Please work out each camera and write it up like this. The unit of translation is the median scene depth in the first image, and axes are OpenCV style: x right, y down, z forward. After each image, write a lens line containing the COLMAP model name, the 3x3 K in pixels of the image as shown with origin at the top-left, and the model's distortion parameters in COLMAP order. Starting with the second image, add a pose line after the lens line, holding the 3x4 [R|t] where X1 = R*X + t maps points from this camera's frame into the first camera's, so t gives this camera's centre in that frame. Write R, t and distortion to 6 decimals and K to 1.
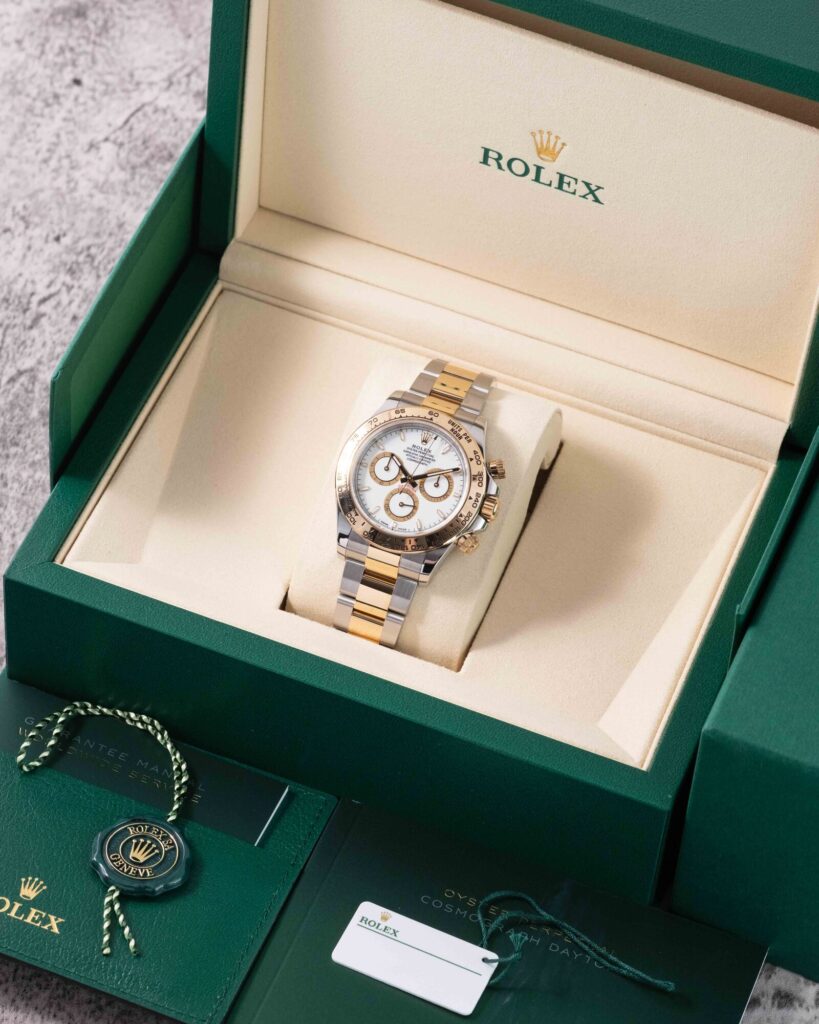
lens RADIAL K [[4448.6, 0, 409.5], [0, 4448.6, 515.5], [0, 0, 1]] dist [0.416593, 0.000000]
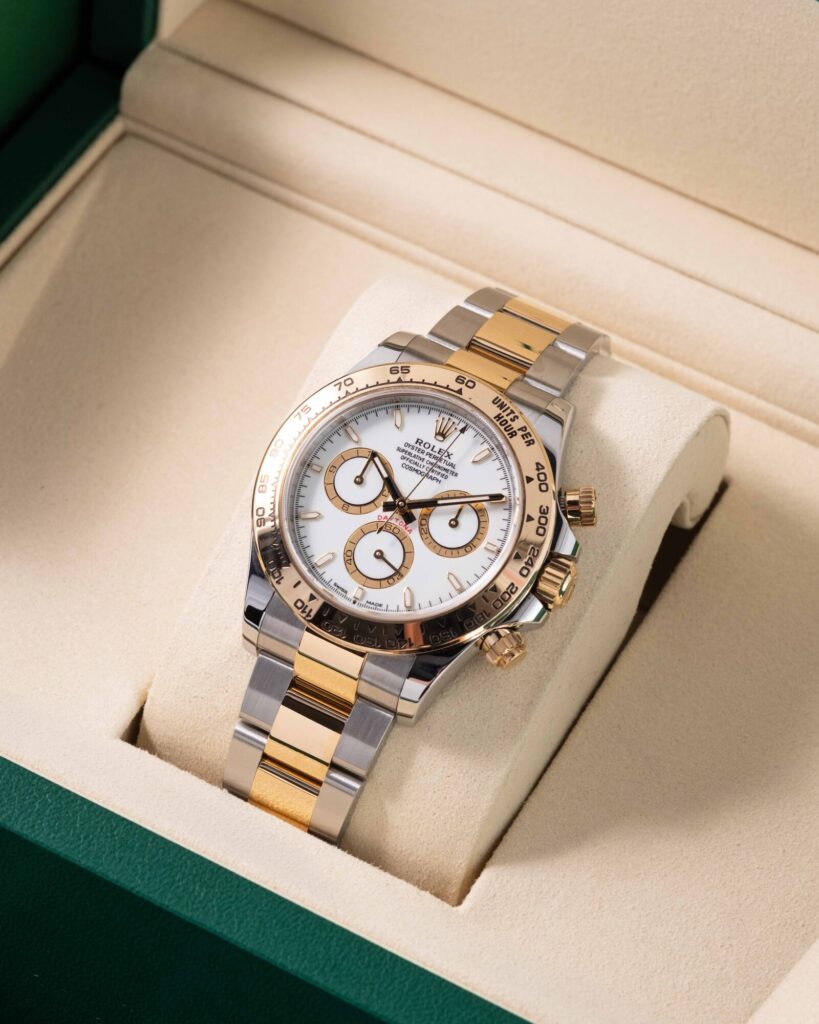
lens RADIAL K [[4448.6, 0, 407.7], [0, 4448.6, 509.2], [0, 0, 1]] dist [0.416593, 0.000000]
pose [[0.991669, 0.109871, -0.067242, 0.033823], [-0.112958, 0.992626, -0.043971, 0.013807], [0.061915, 0.051200, 0.996767, 0.502118]]
